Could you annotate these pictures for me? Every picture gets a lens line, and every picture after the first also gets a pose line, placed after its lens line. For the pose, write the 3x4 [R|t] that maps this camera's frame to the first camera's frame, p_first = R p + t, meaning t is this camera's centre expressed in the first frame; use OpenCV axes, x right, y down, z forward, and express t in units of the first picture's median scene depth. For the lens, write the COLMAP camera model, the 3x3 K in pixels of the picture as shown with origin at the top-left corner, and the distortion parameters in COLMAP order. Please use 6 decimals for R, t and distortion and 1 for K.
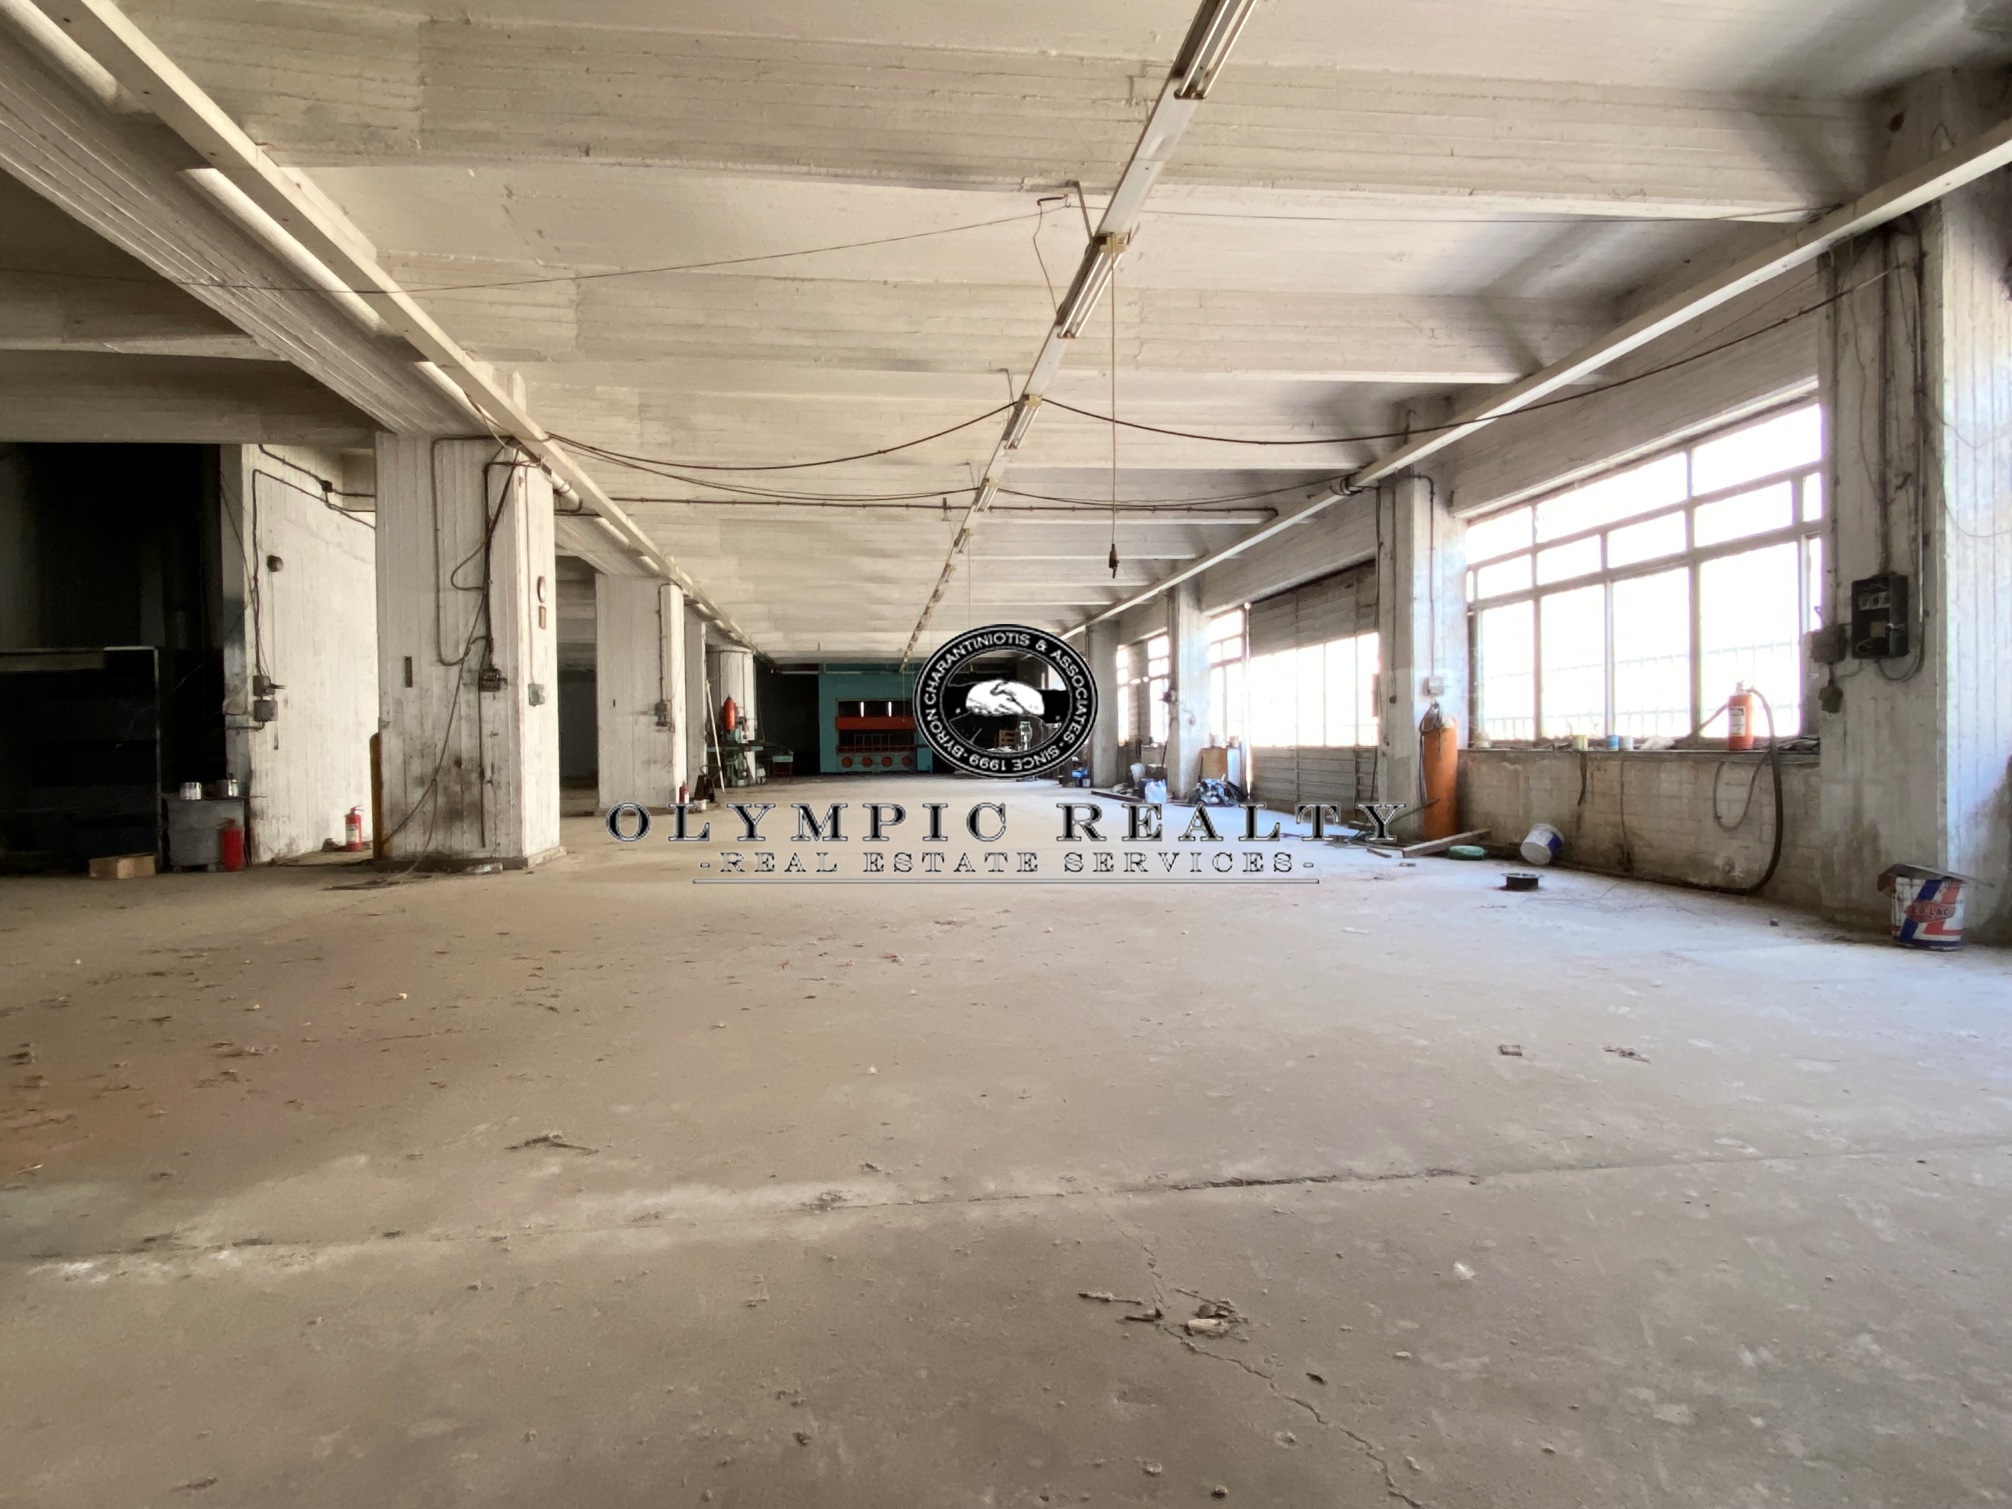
lens RADIAL K [[1147.3, 0, 1006.0], [0, 1147.3, 754.5], [0, 0, 1]] dist [0.080114, -0.095927]
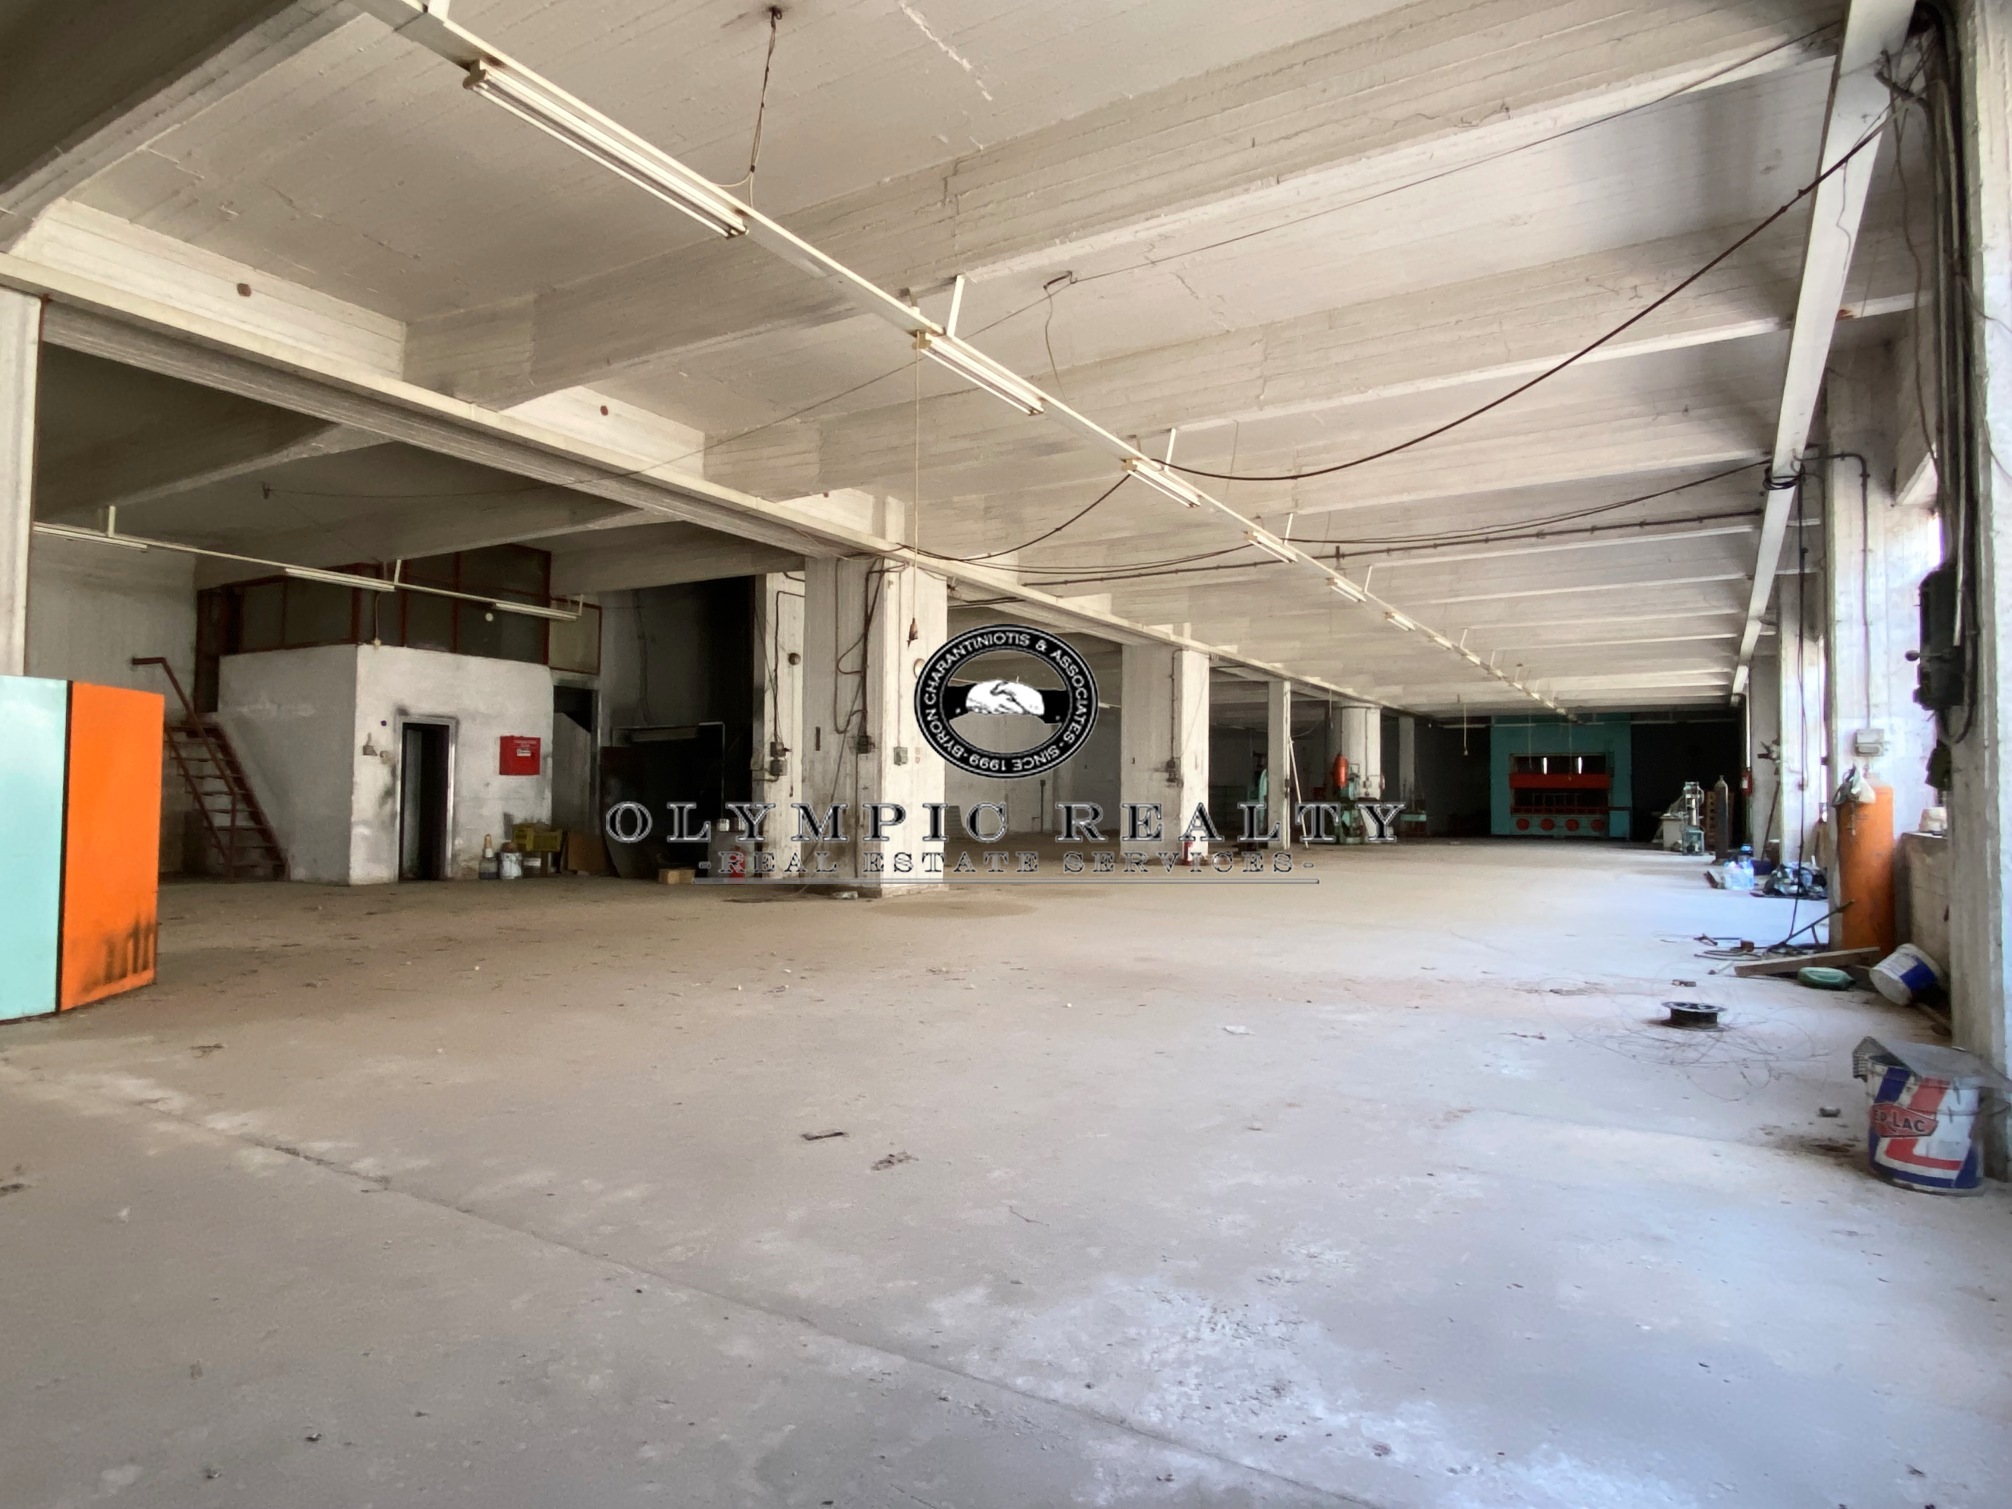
lens RADIAL K [[1147.3, 0, 1006.0], [0, 1147.3, 754.5], [0, 0, 1]] dist [0.080114, -0.095927]
pose [[0.786687, -0.001194, -0.617351, 0.438653], [-0.027729, 0.998921, -0.037267, -0.011383], [0.616729, 0.046436, 0.785805, 0.123664]]
